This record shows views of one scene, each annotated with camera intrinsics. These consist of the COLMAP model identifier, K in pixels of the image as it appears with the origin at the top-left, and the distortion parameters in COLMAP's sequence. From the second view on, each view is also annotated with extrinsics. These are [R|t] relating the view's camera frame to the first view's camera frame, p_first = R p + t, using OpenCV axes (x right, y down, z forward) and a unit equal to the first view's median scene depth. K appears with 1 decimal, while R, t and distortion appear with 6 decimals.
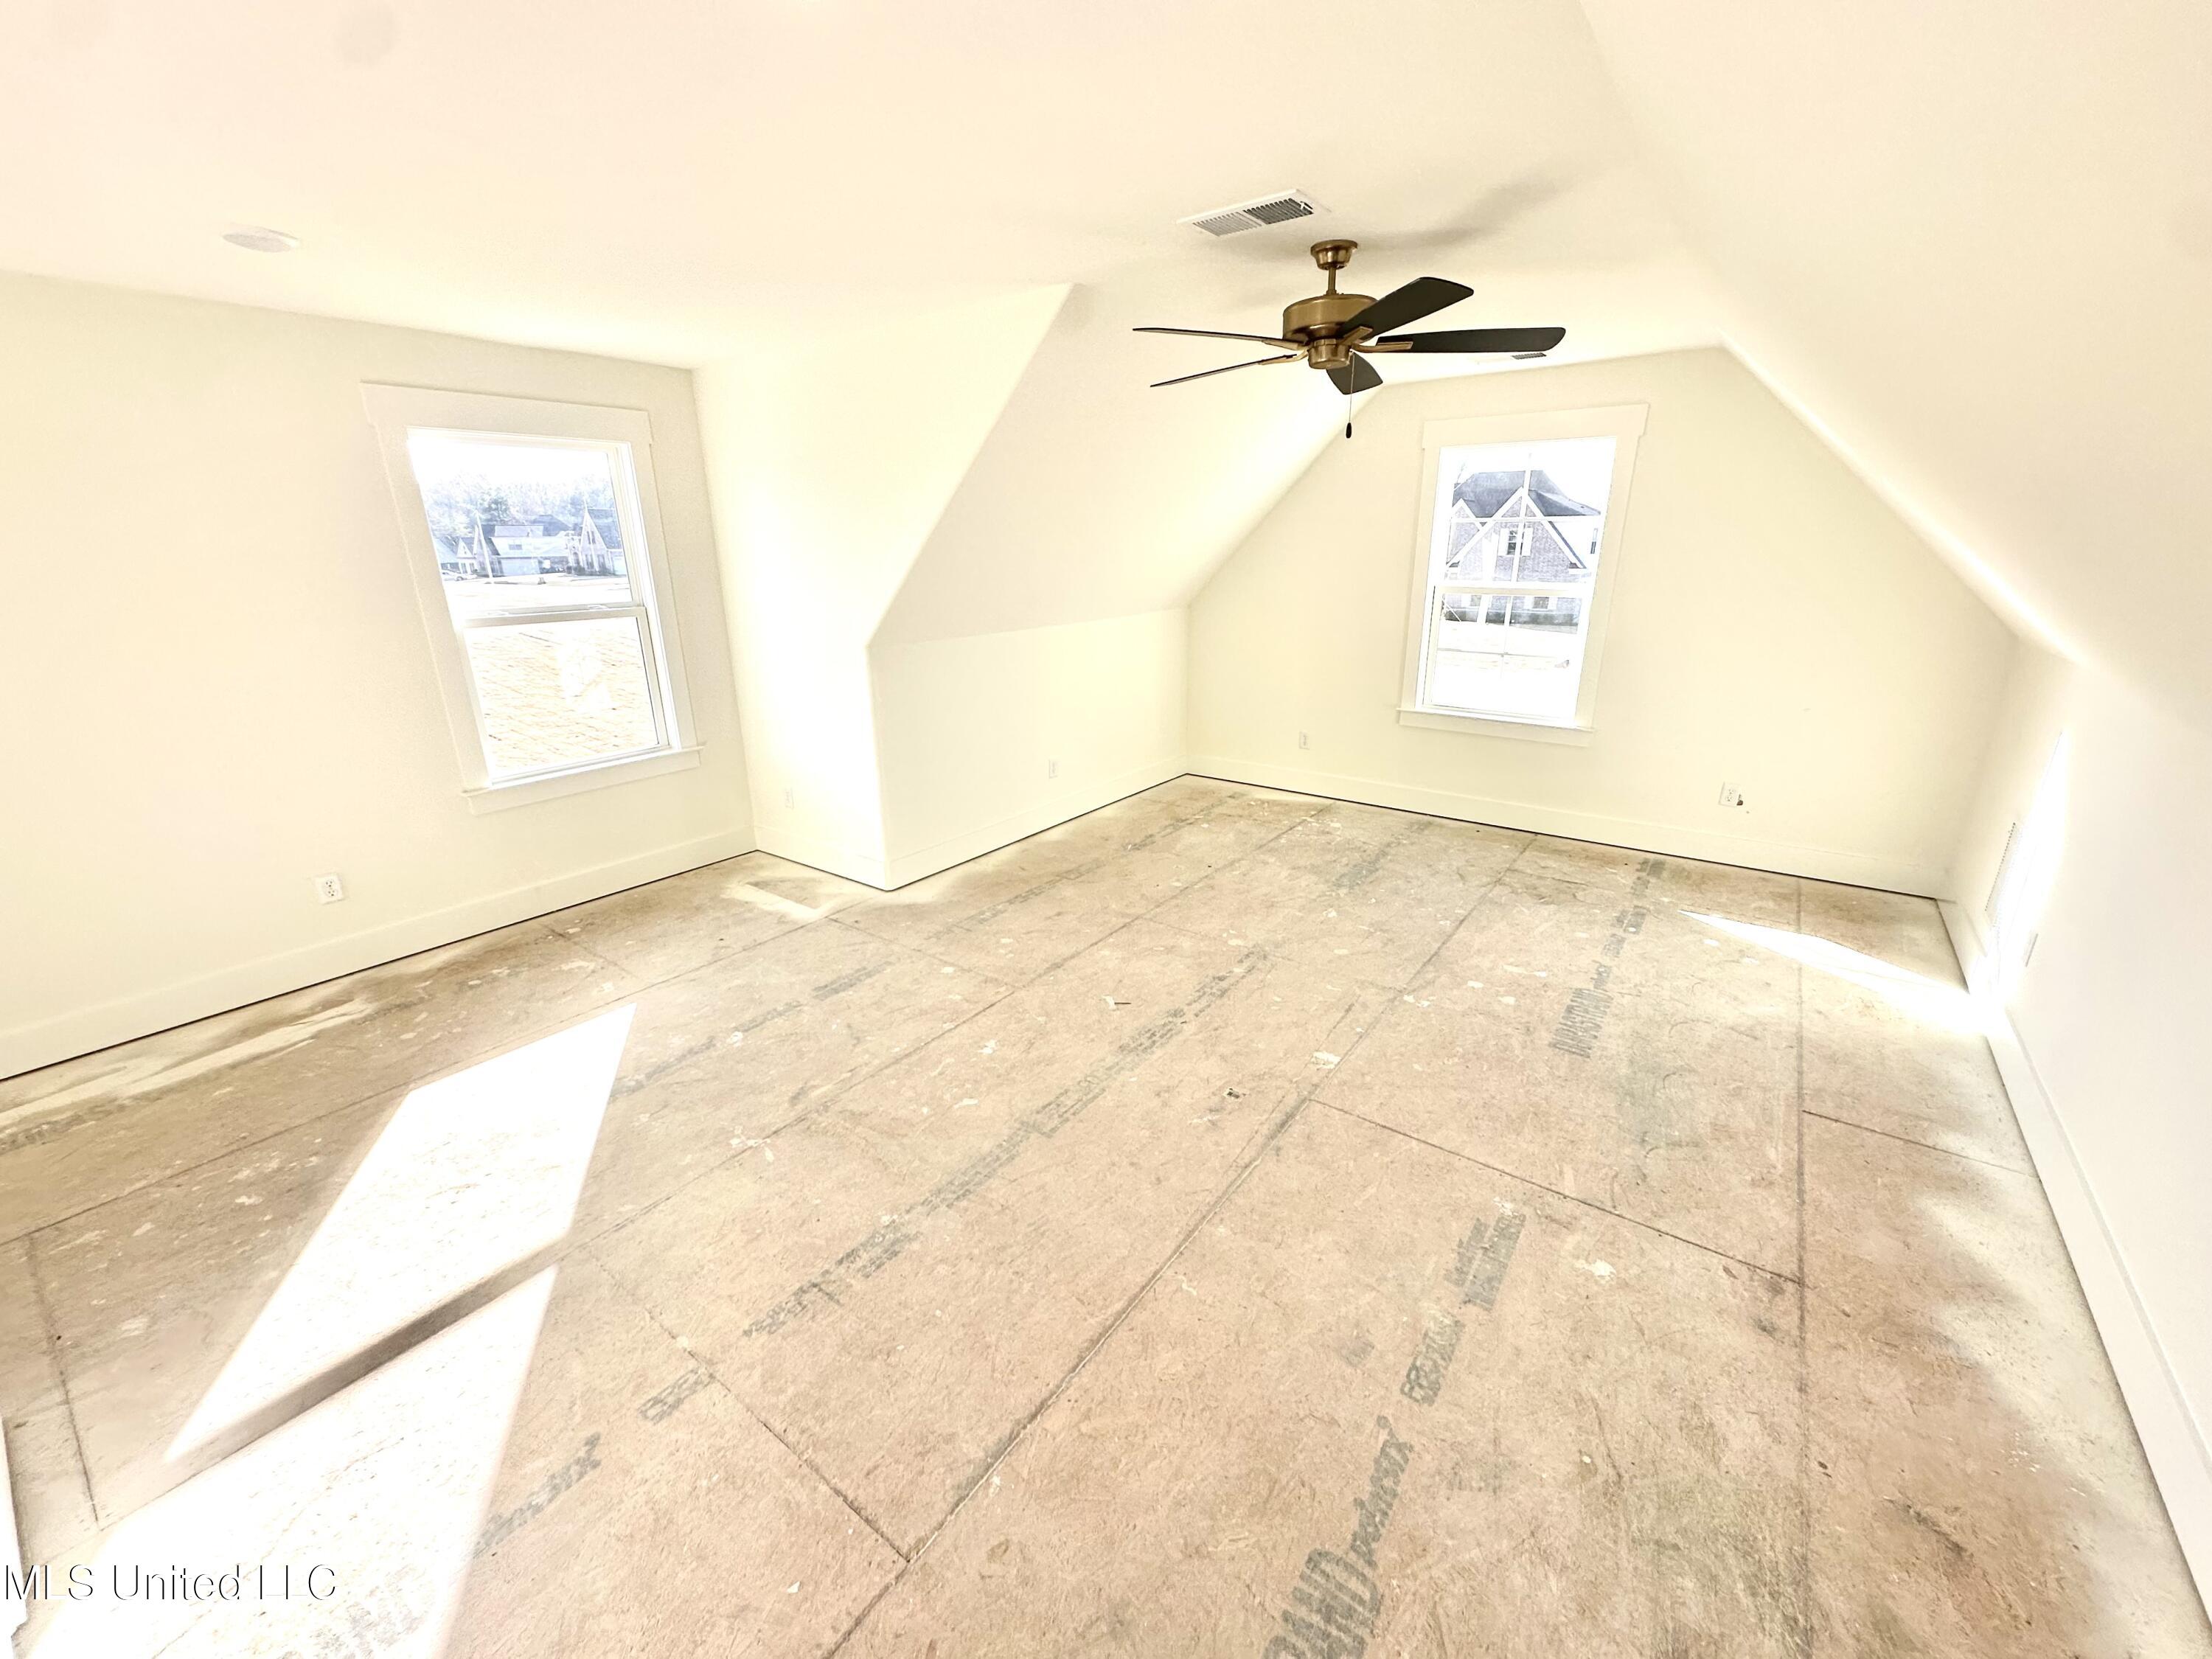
lens RADIAL K [[876.0, 0, 1098.8], [0, 876.0, 824.6], [0, 0, 1]] dist [-0.002612, 0.000089]
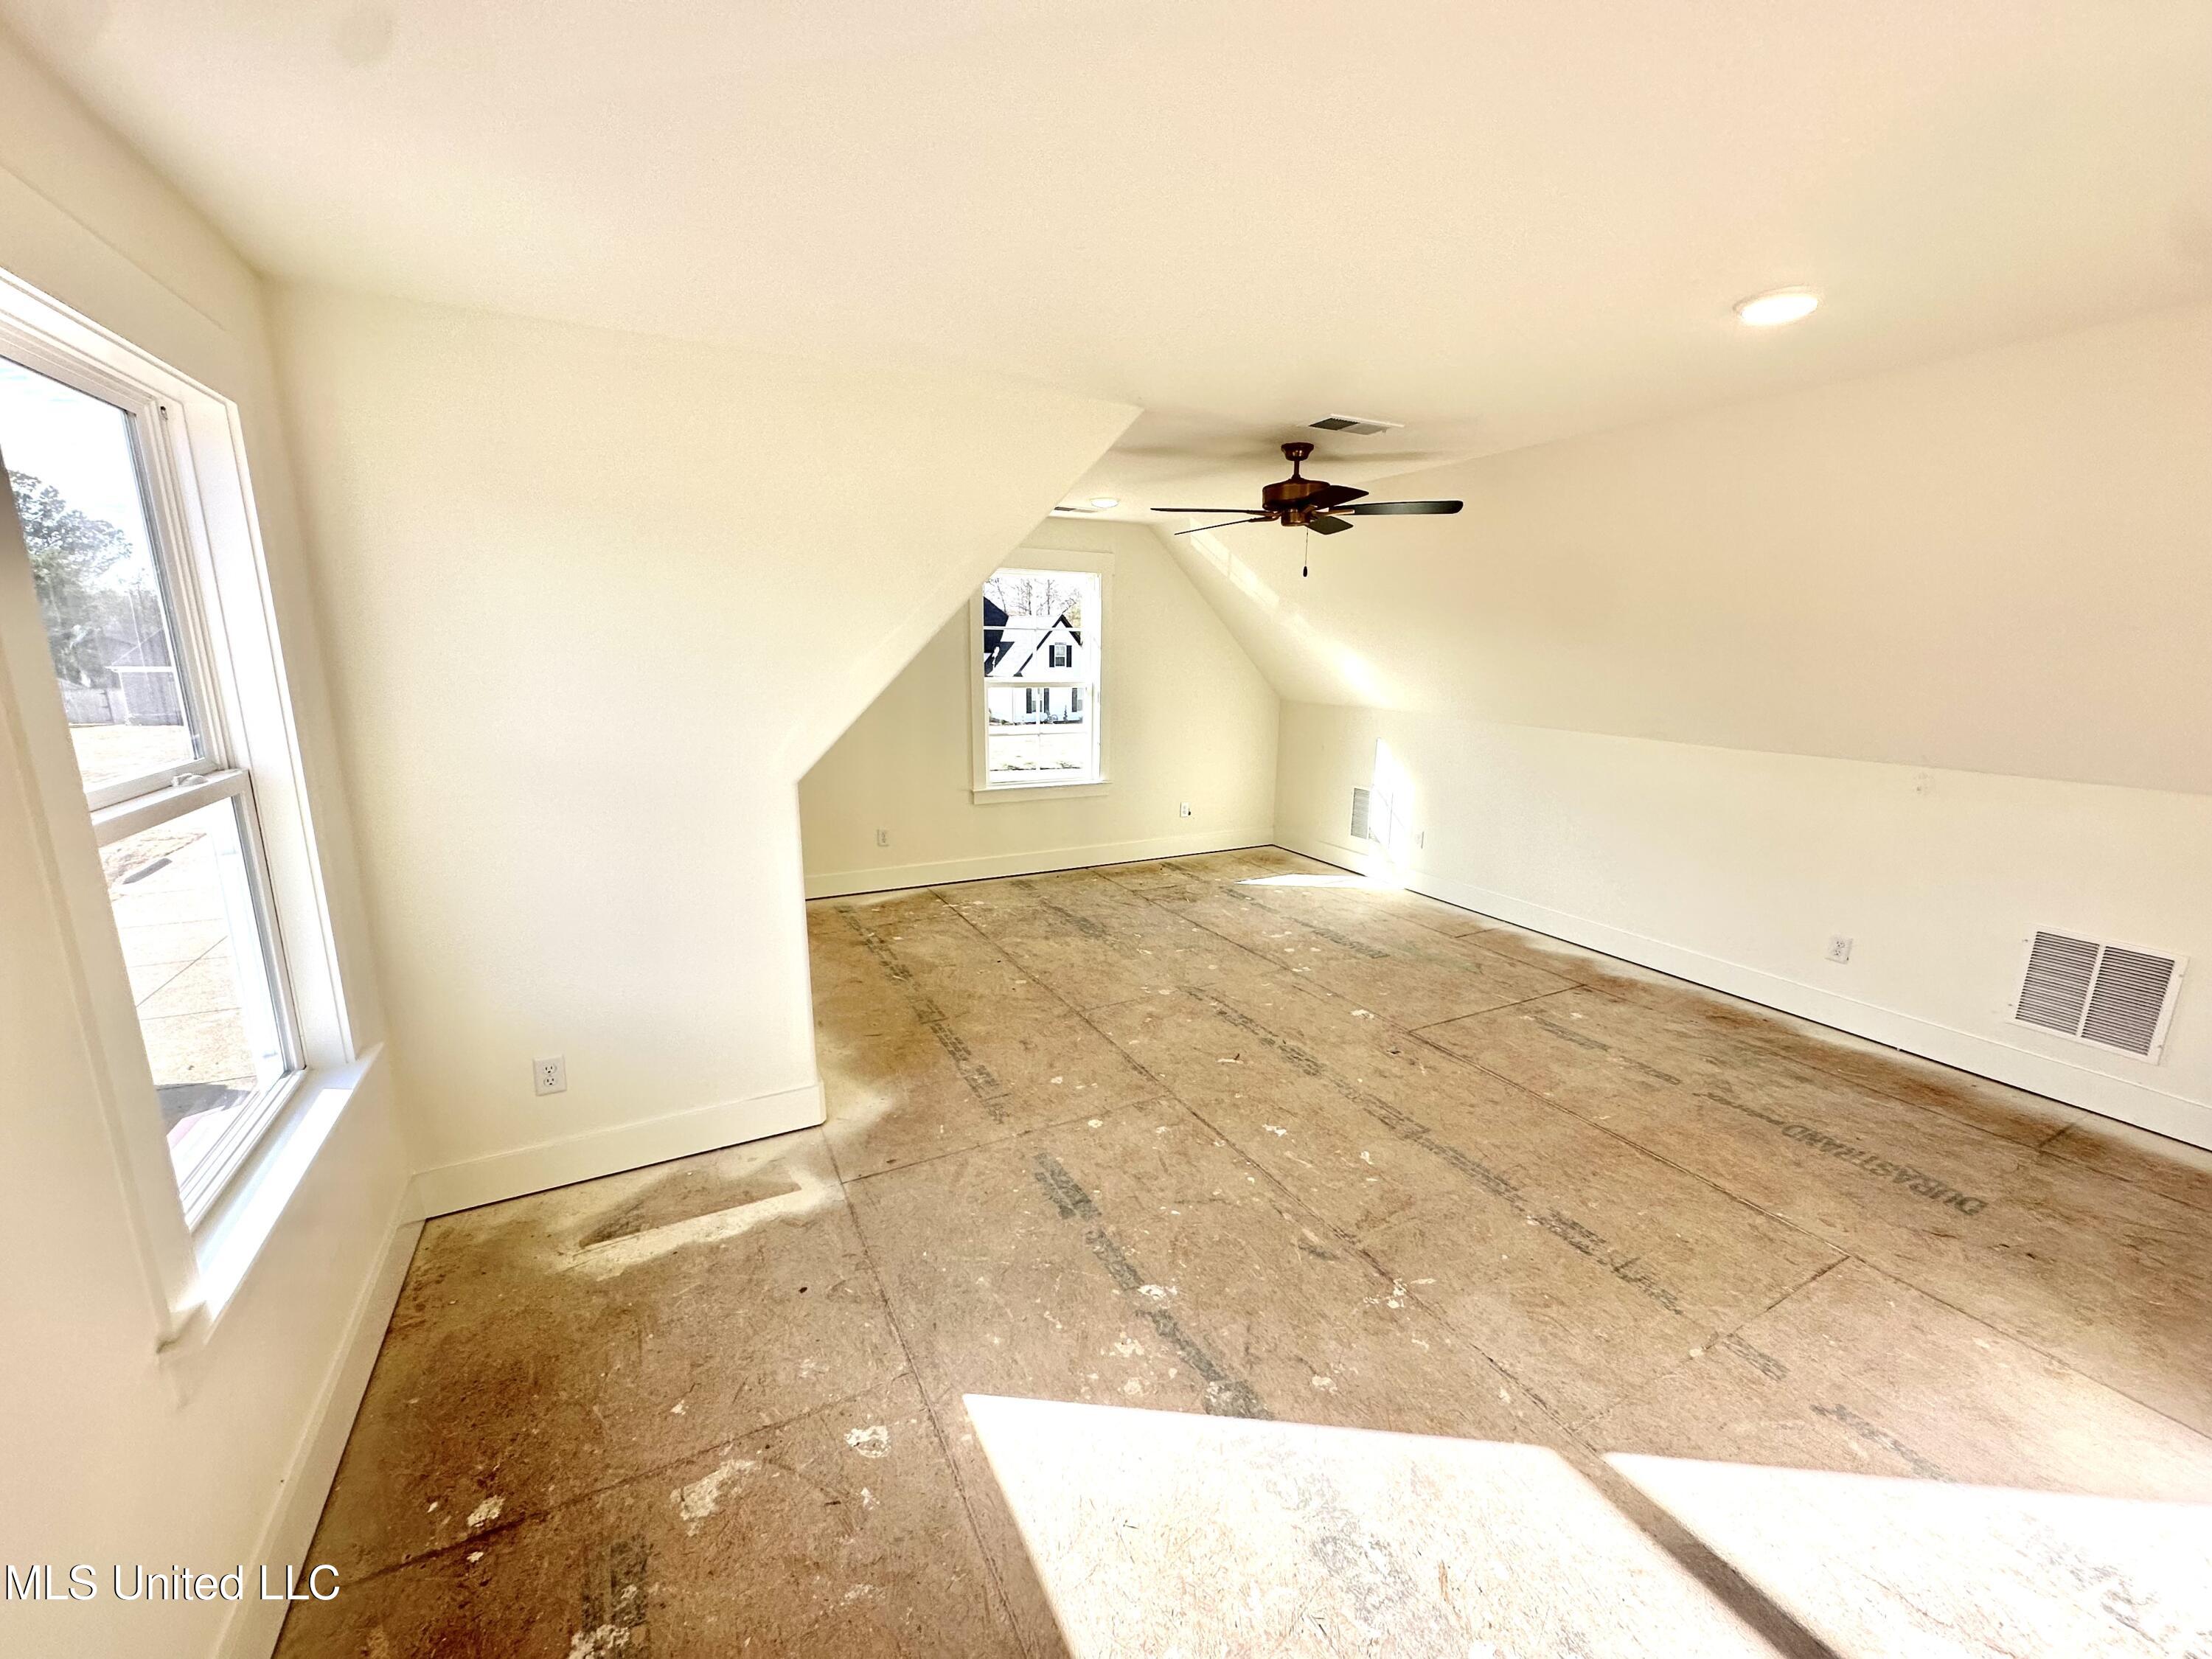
lens RADIAL K [[876.0, 0, 1096.6], [0, 876.0, 835.0], [0, 0, 1]] dist [-0.002612, 0.000089]
pose [[0.434495, -0.178531, 0.882803, -0.835477], [0.261708, 0.962893, 0.065921, -0.156890], [-0.861814, 0.202395, 0.465095, 0.504232]]
